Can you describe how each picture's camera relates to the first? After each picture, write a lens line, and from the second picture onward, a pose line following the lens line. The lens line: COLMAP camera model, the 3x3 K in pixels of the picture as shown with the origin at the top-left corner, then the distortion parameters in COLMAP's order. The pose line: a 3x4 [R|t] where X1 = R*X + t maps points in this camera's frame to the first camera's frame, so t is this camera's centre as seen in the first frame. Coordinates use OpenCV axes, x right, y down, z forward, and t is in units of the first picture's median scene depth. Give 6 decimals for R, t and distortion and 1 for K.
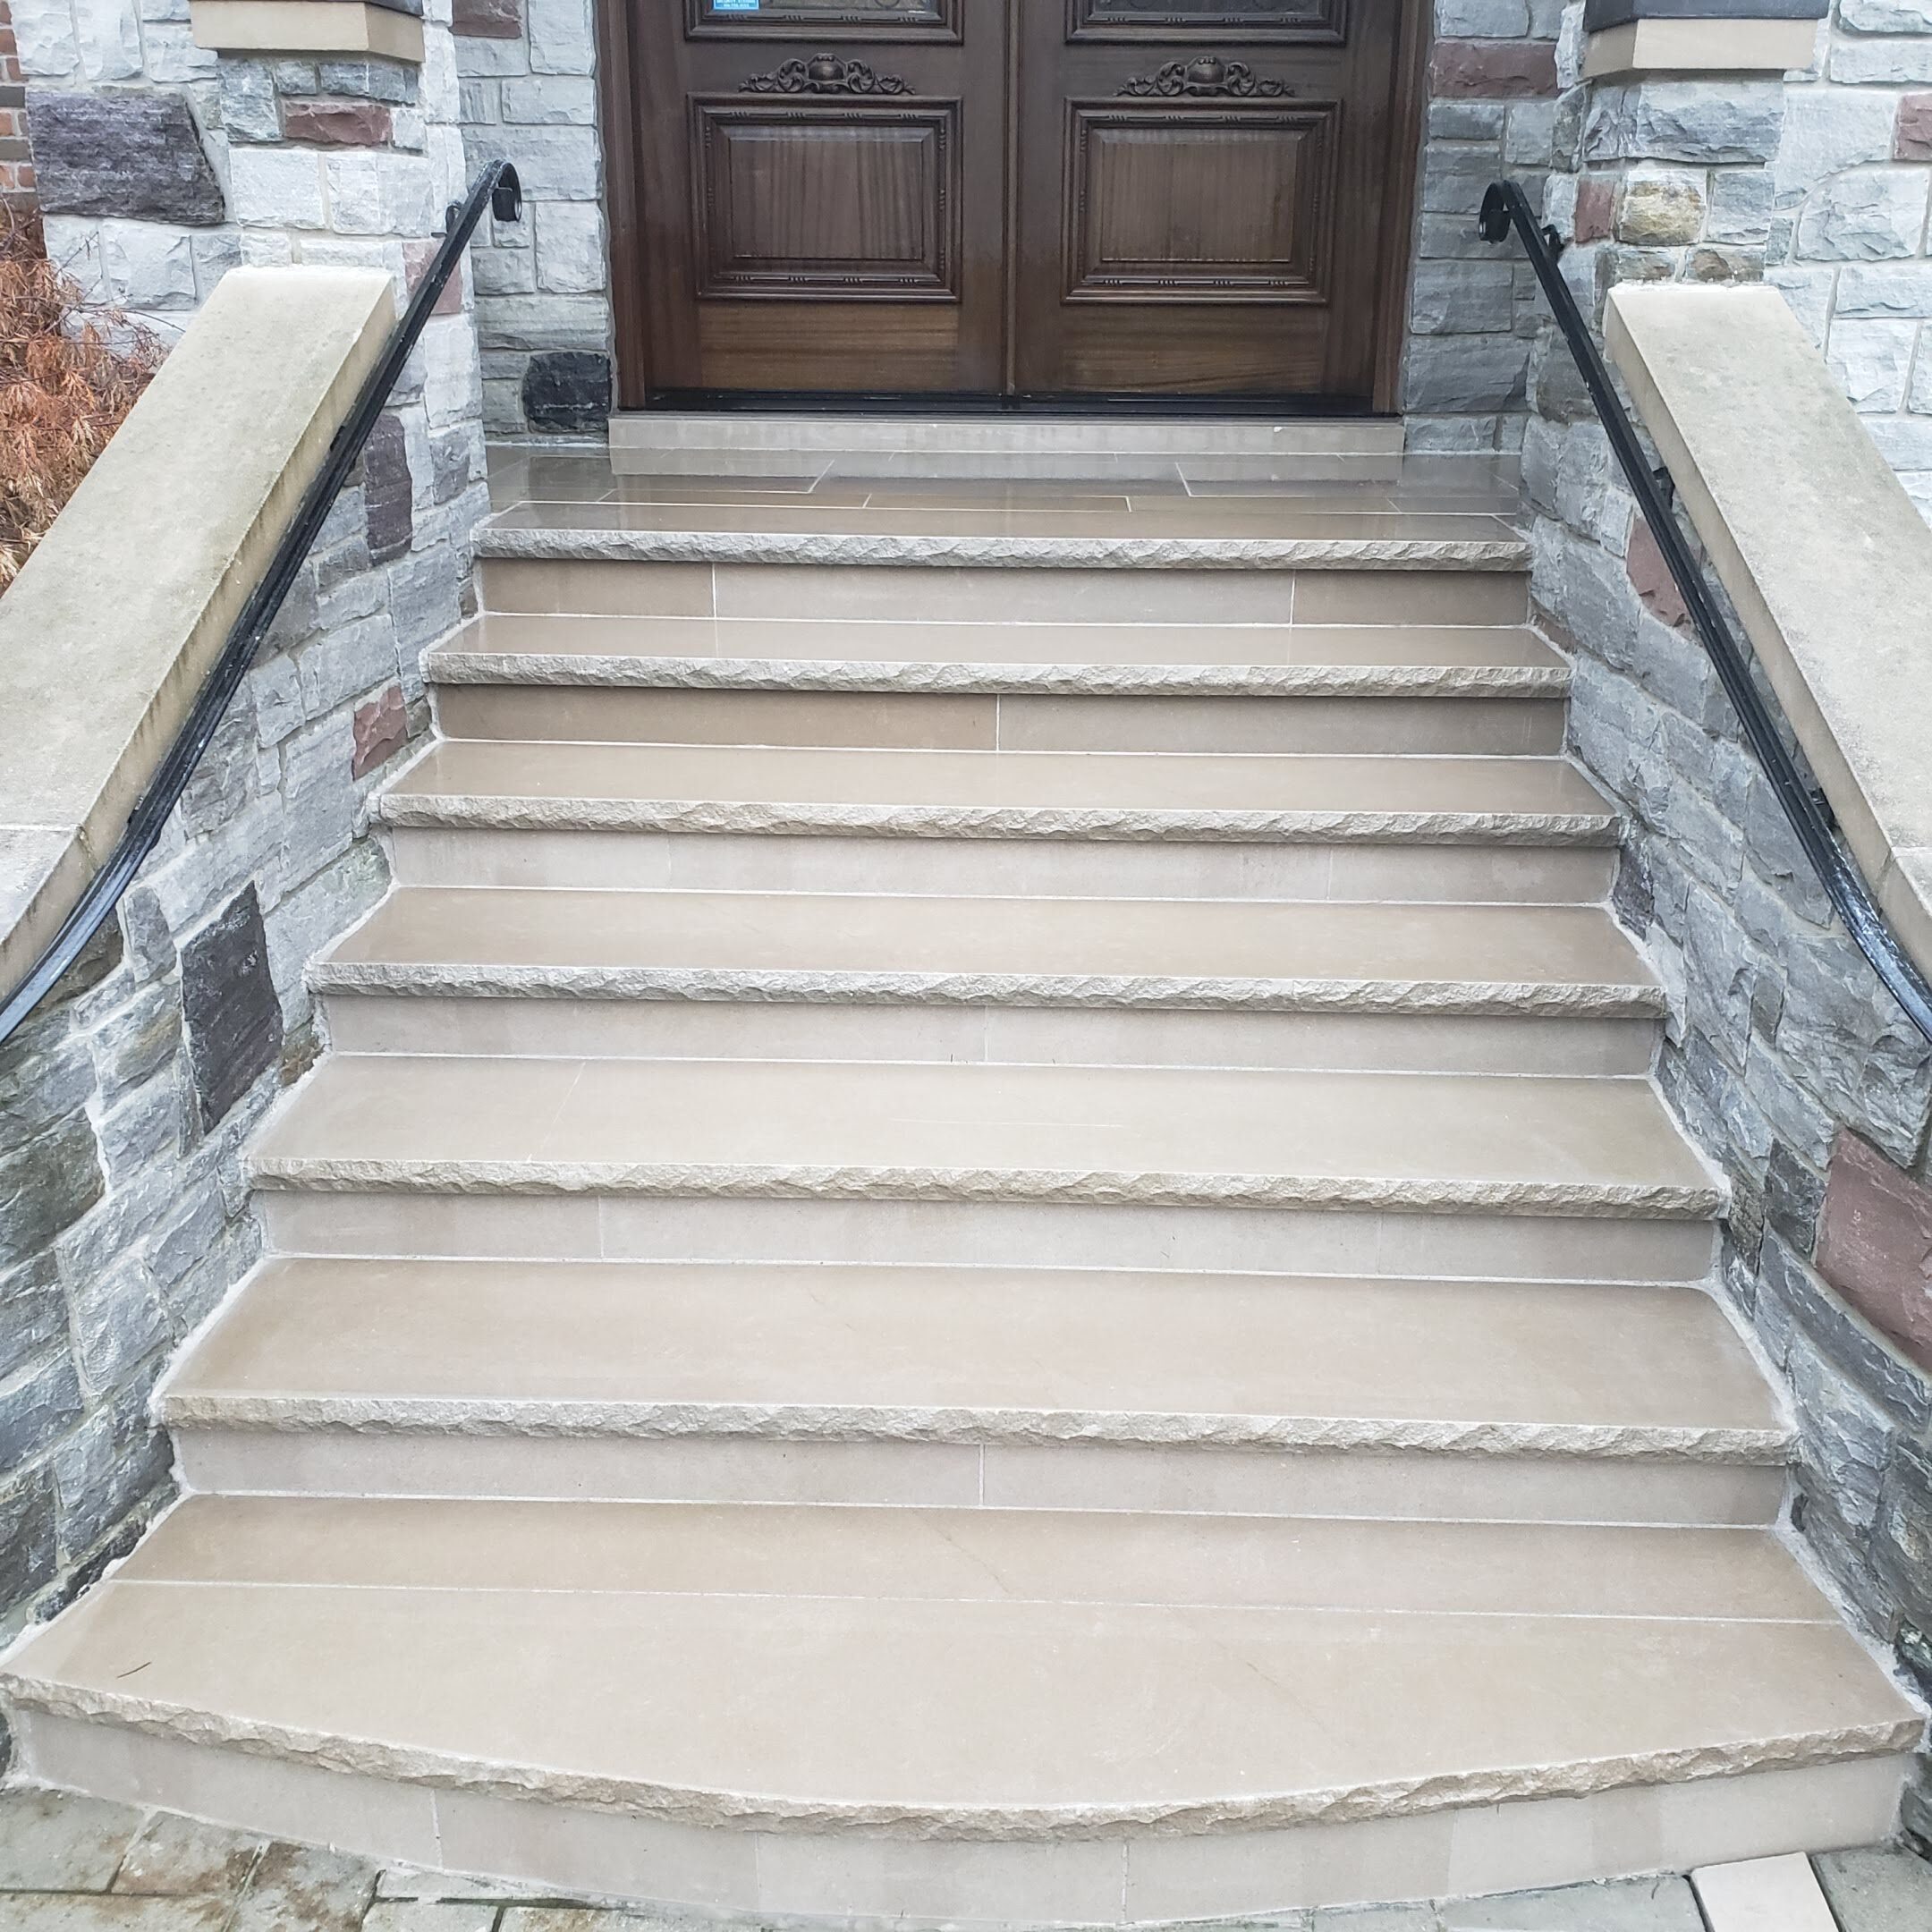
lens RADIAL K [[2007.8, 0, 993.2], [0, 2007.8, 974.8], [0, 0, 1]] dist [0.018939, 0.000000]
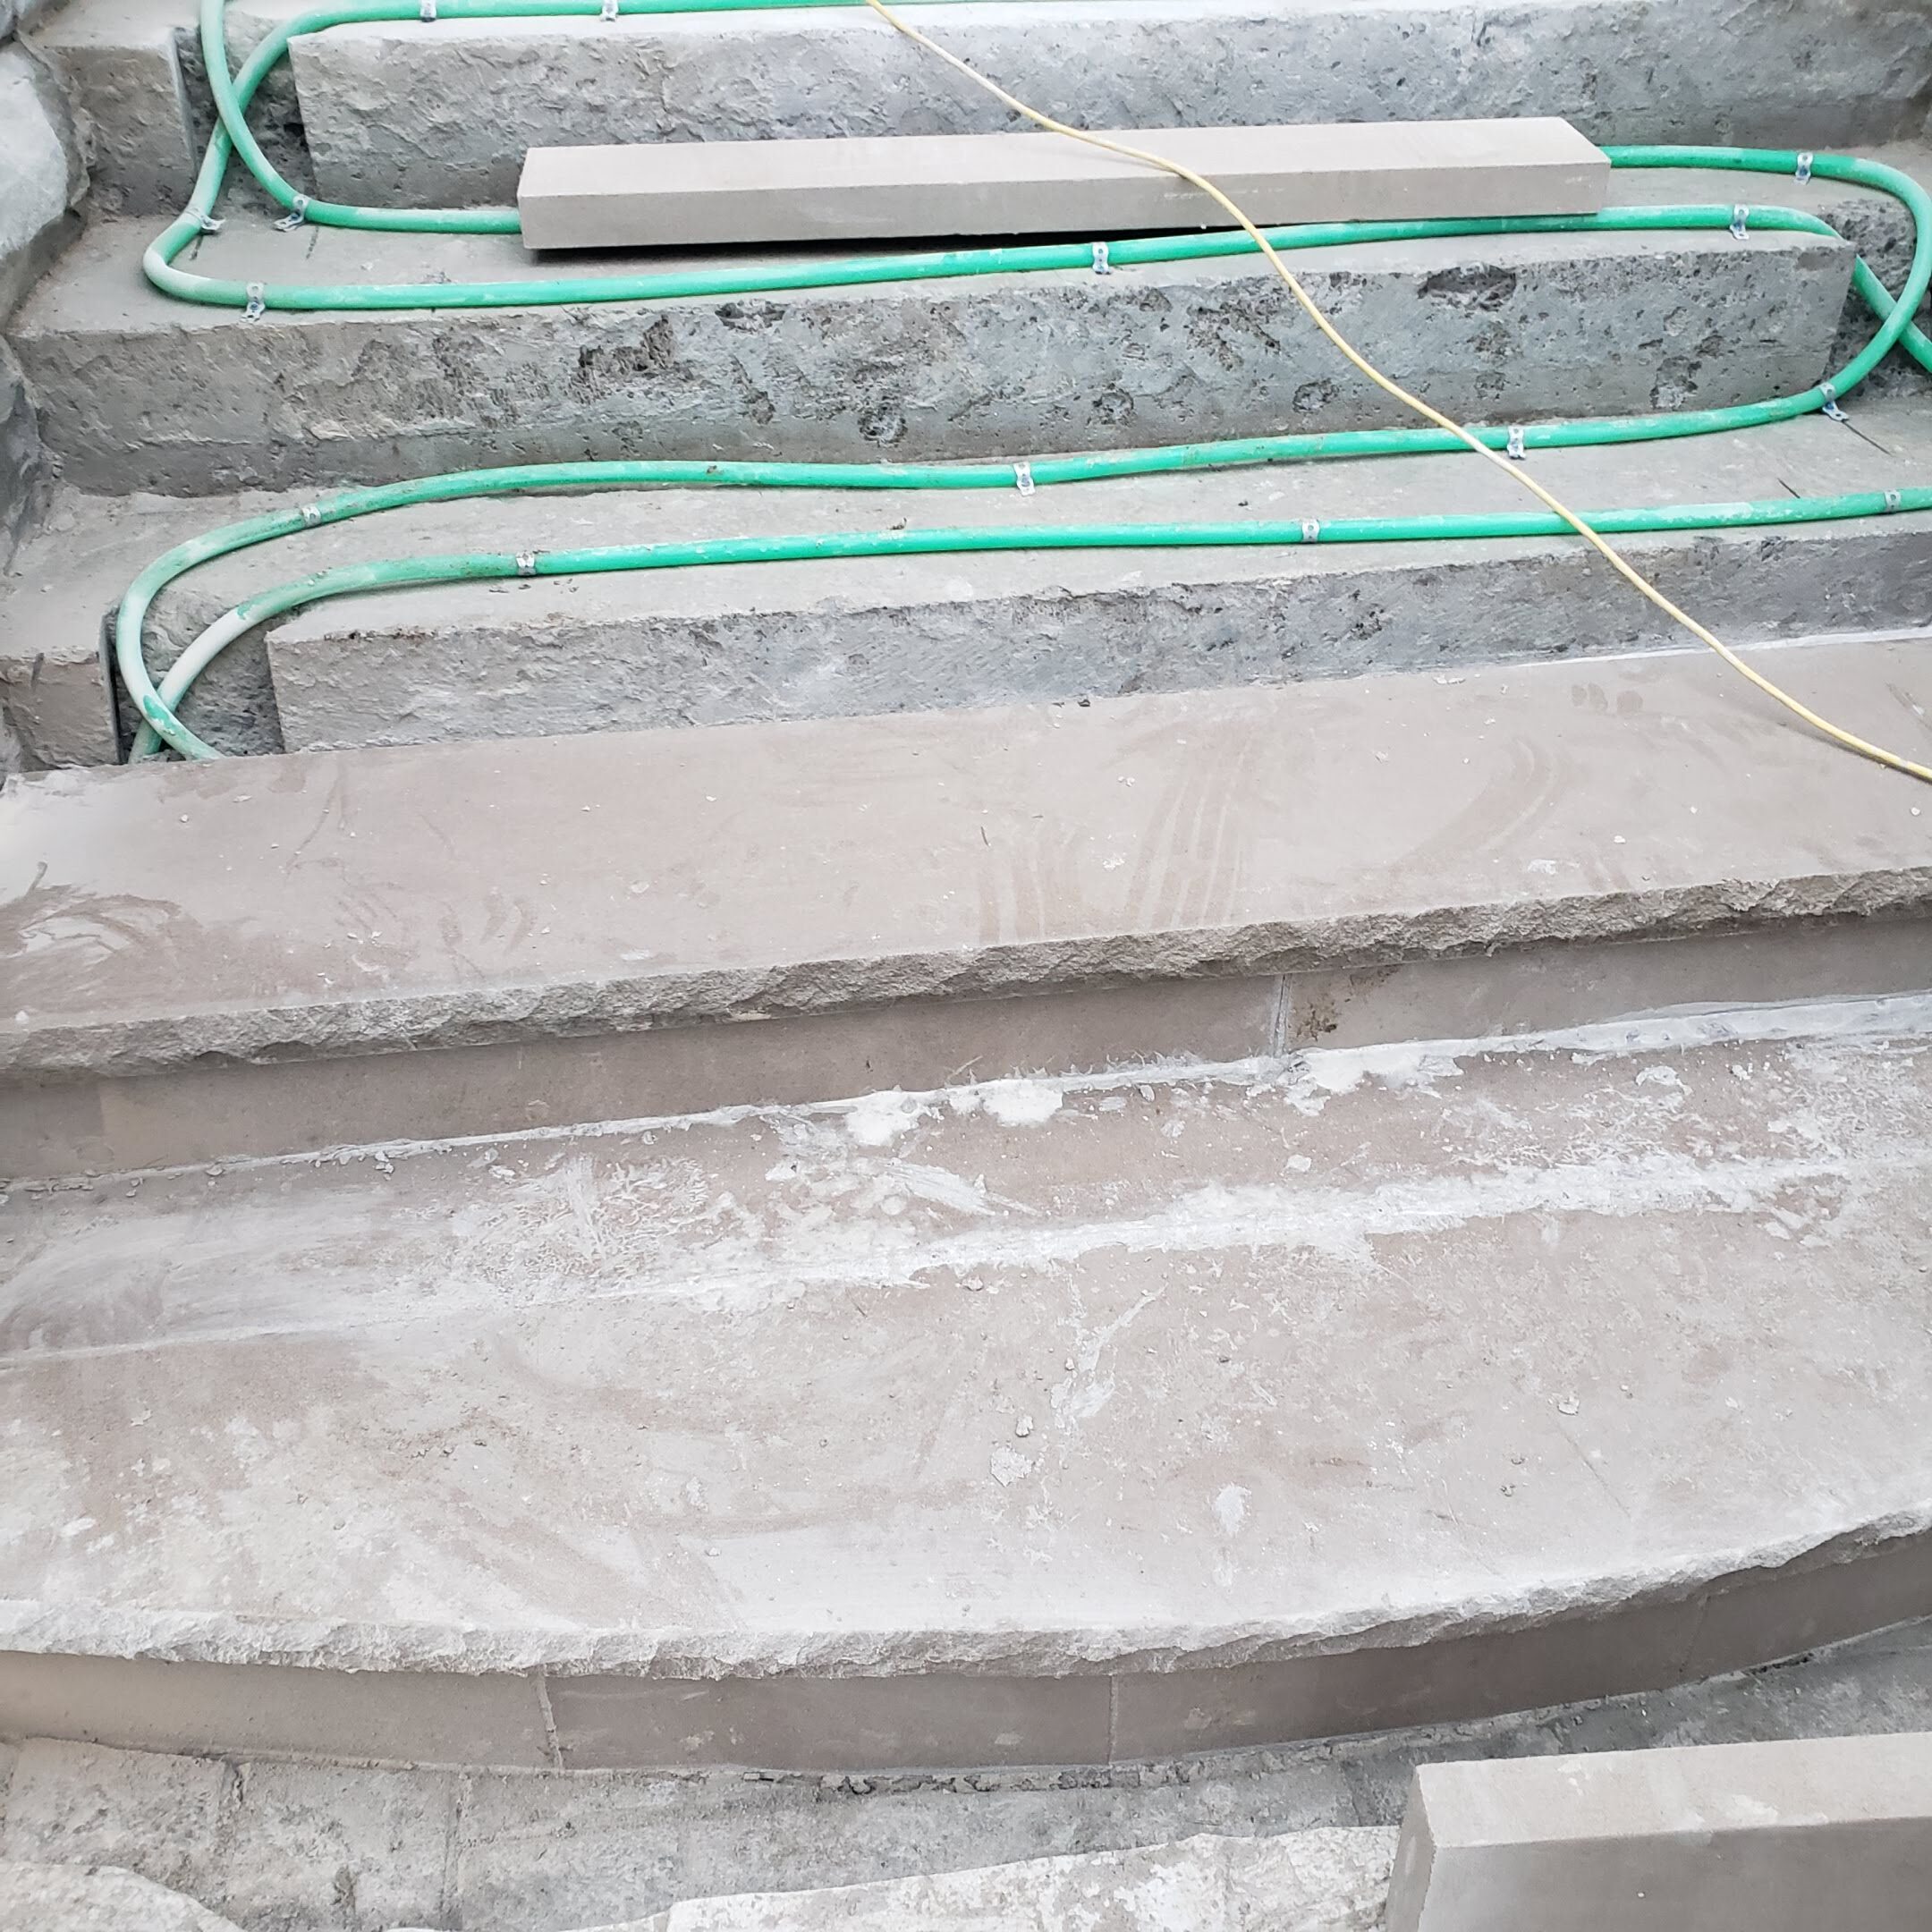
lens RADIAL K [[2007.8, 0, 975.9], [0, 2007.8, 962.0], [0, 0, 1]] dist [0.018939, 0.000000]
pose [[0.985017, -0.109337, 0.133368, -0.128282], [0.069062, 0.958706, 0.275886, 0.037982], [-0.158026, -0.262542, 0.951893, 0.297546]]
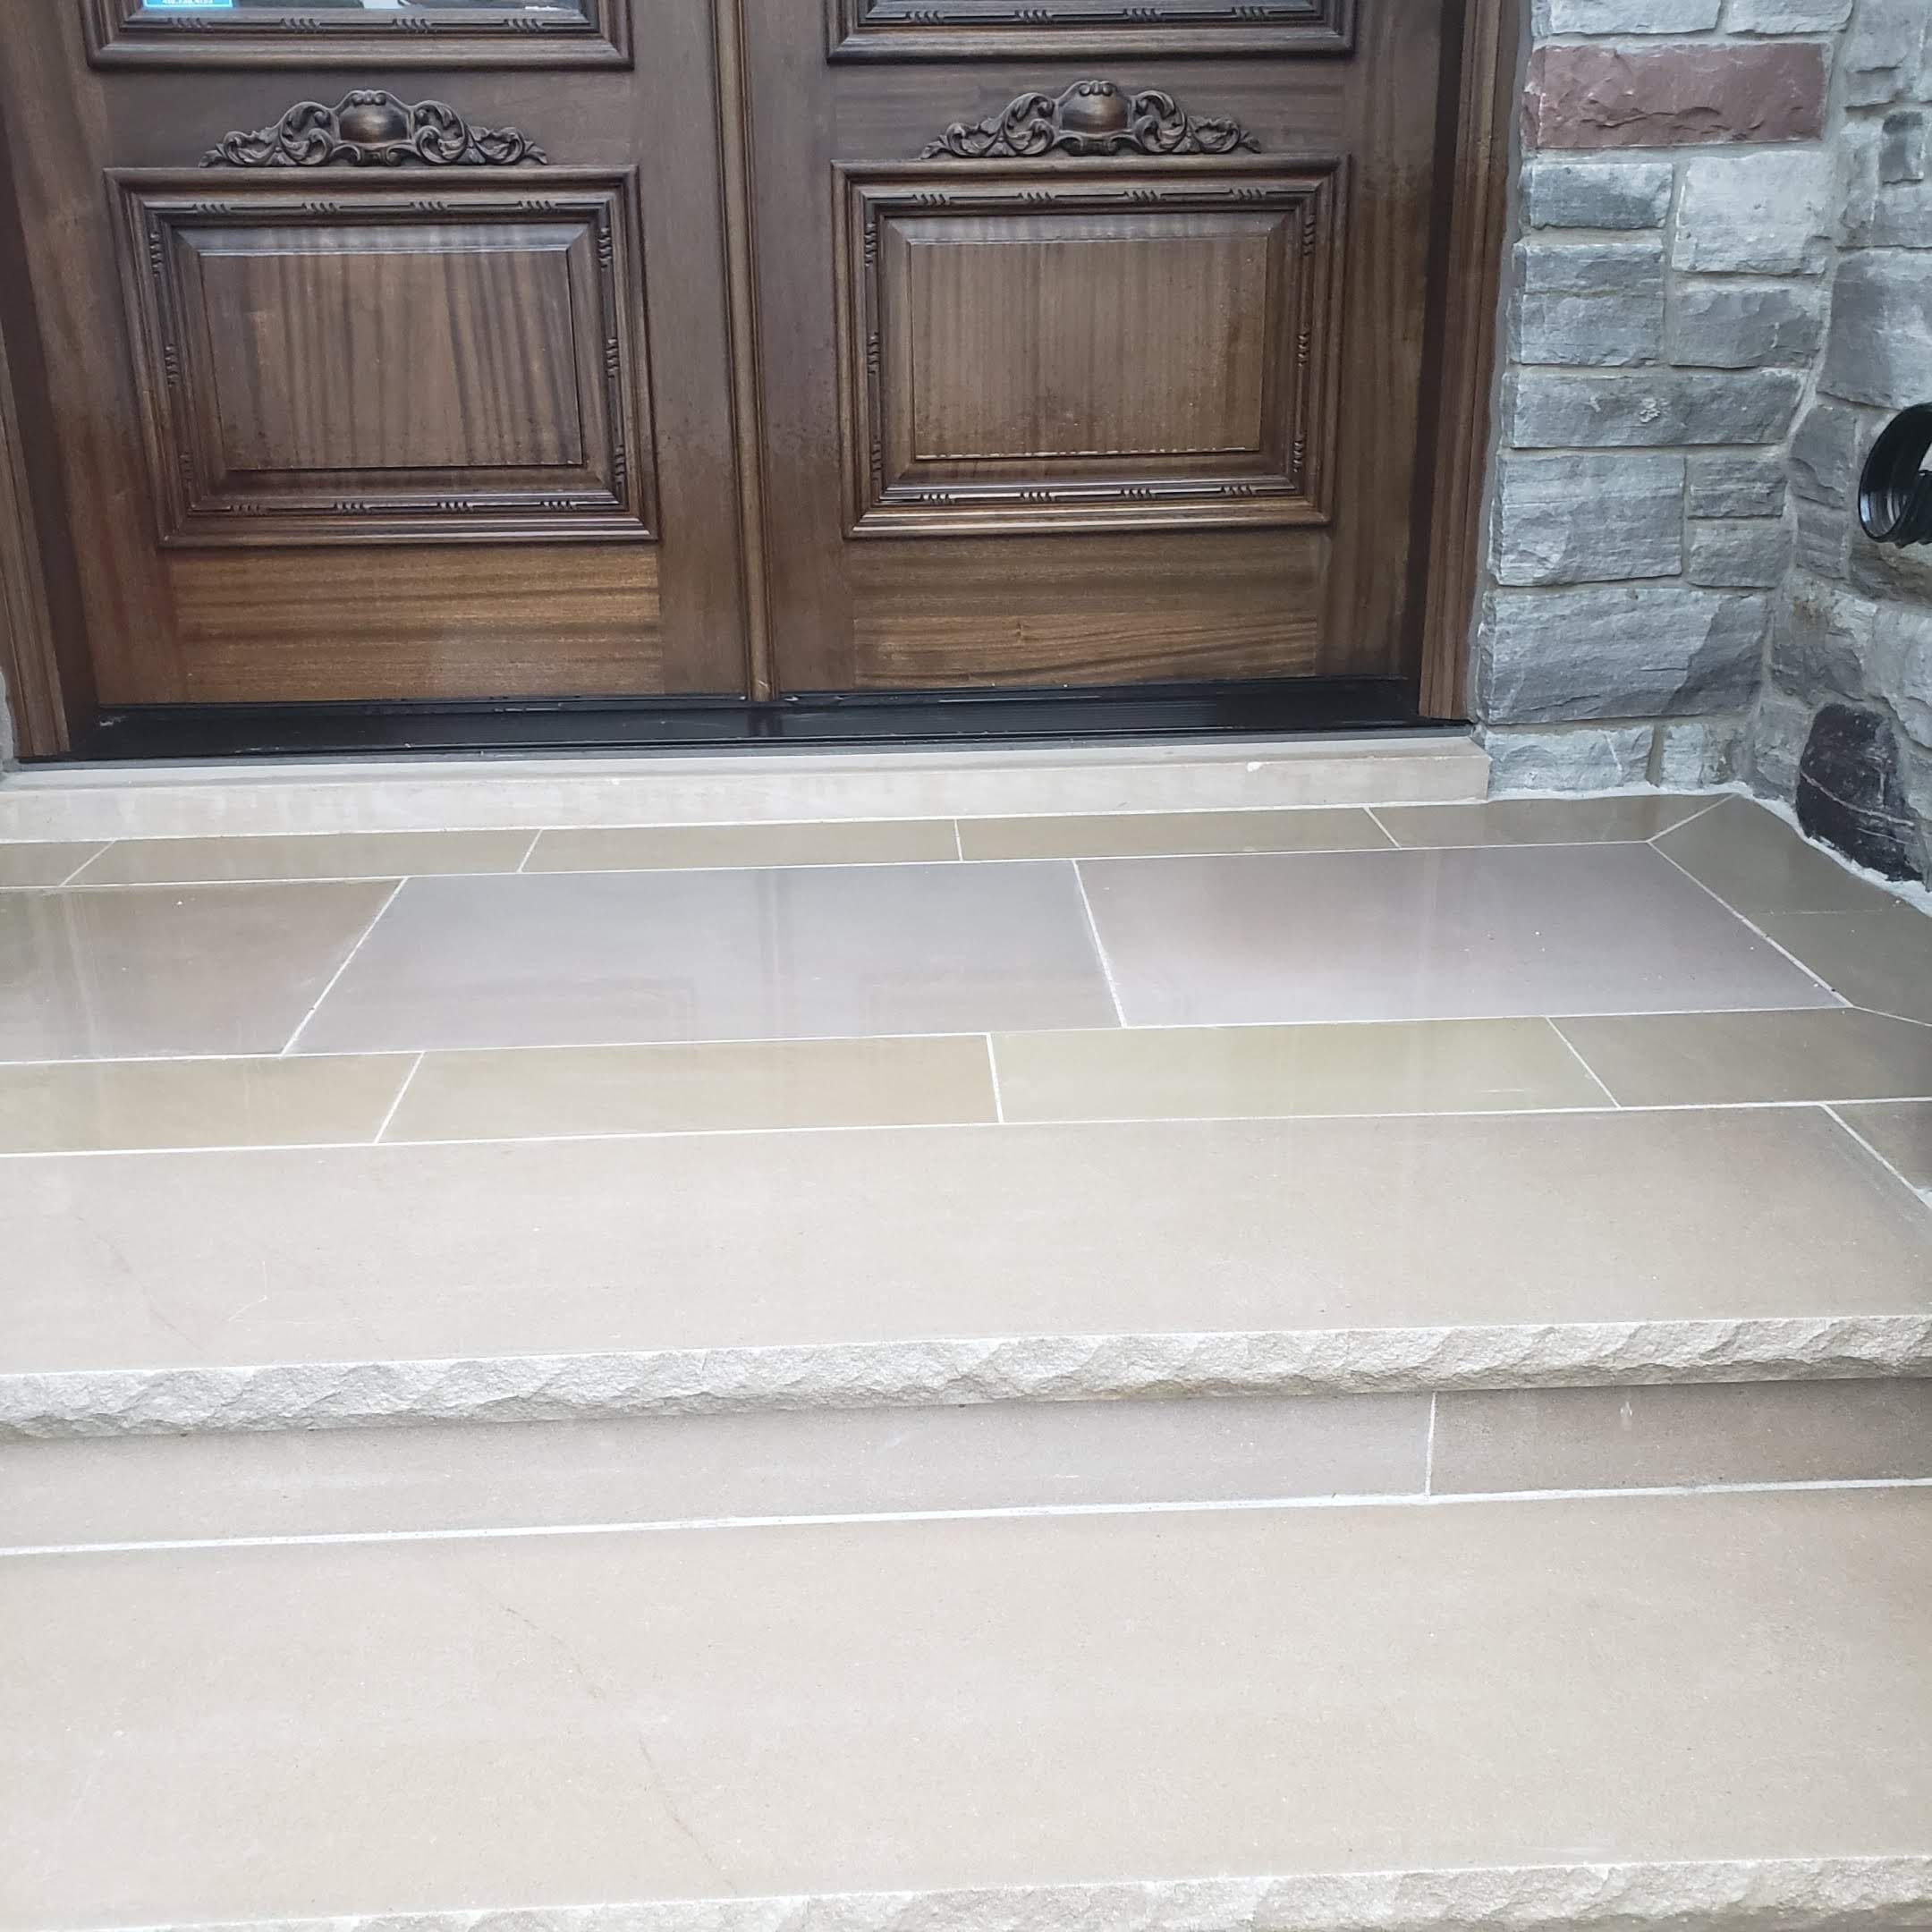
lens RADIAL K [[2007.8, 0, 953.2], [0, 2007.8, 951.0], [0, 0, 1]] dist [0.018939, 0.000000]
pose [[0.997678, -0.043624, 0.052297, 0.040099], [0.044620, 0.998841, -0.018034, -0.284138], [-0.051450, 0.020325, 0.998469, 0.618335]]
